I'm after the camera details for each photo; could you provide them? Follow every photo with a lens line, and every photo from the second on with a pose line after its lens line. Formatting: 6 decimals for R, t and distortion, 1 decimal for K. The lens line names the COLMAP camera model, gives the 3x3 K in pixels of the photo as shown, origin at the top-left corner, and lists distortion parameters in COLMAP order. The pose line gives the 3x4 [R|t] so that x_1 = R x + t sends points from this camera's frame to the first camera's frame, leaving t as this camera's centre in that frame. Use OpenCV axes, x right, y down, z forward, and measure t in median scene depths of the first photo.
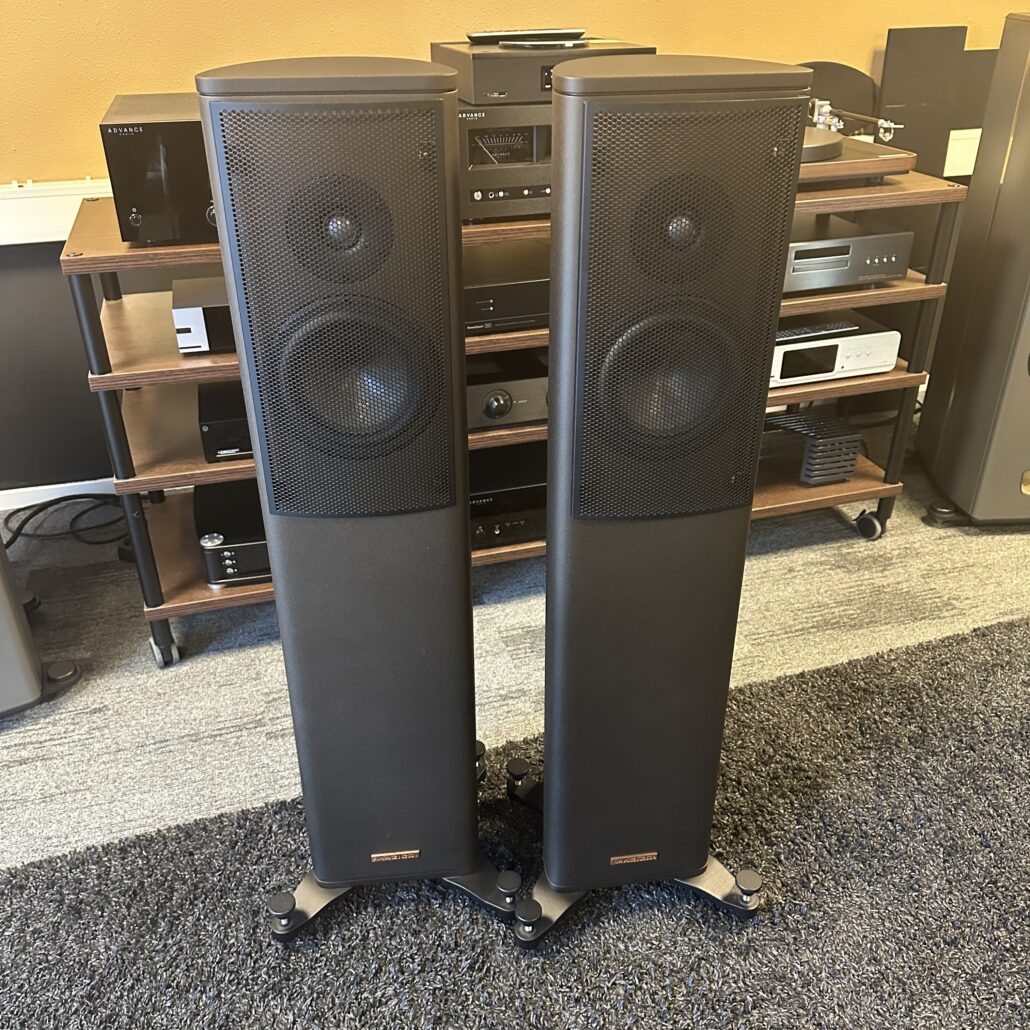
lens RADIAL K [[1021.4, 0, 492.8], [0, 1021.4, 514.3], [0, 0, 1]] dist [0.091405, -0.192295]
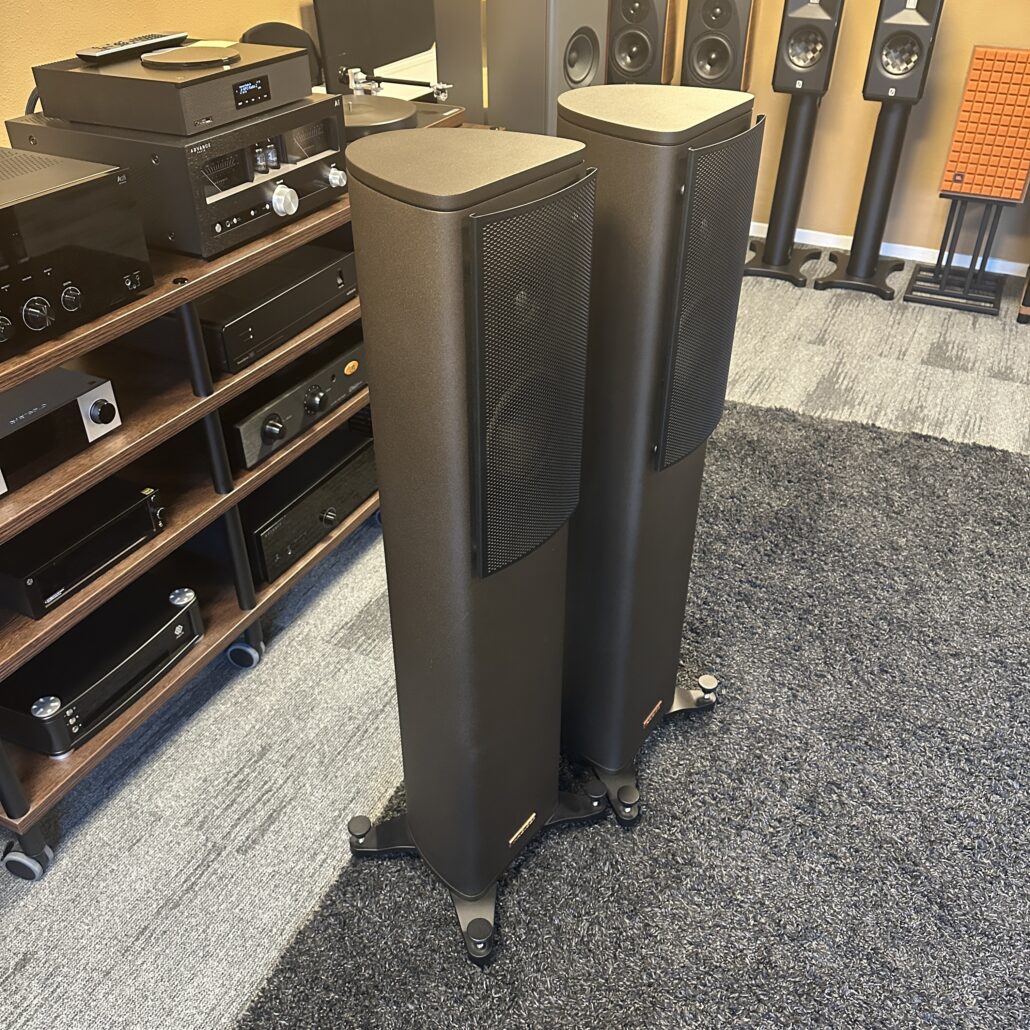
lens RADIAL K [[1010.8, 0, 567.4], [0, 1010.8, 513.4], [0, 0, 1]] dist [0.080083, -0.168006]
pose [[0.648283, -0.411565, 0.640580, -0.590558], [0.354261, 0.907750, 0.224698, -0.193192], [-0.673964, 0.081265, 0.734281, 0.133624]]
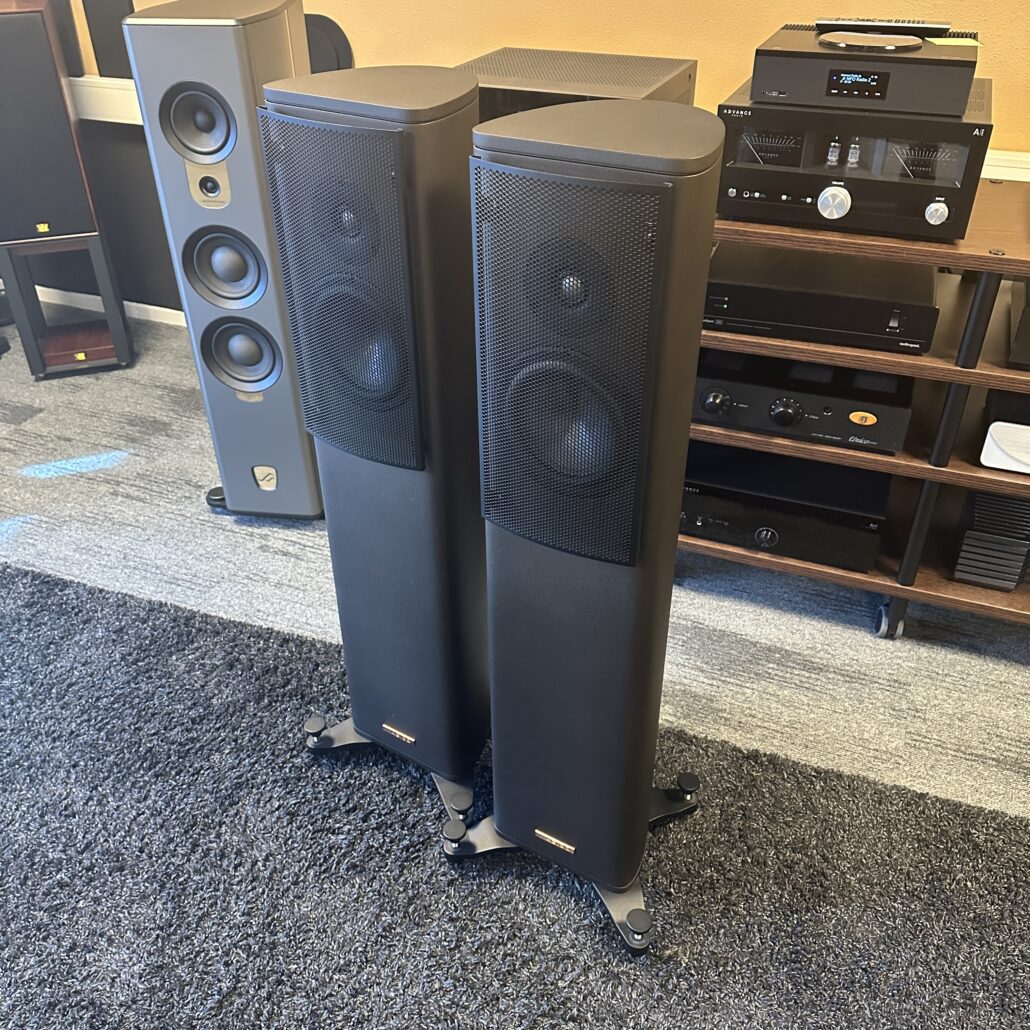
lens RADIAL K [[1005.9, 0, 454.1], [0, 1005.9, 509.0], [0, 0, 1]] dist [0.102332, -0.166174]
pose [[0.768510, 0.351175, -0.534854, 0.470308], [-0.301669, 0.936048, 0.181136, -0.140316], [0.564260, 0.022144, 0.825300, 0.058053]]
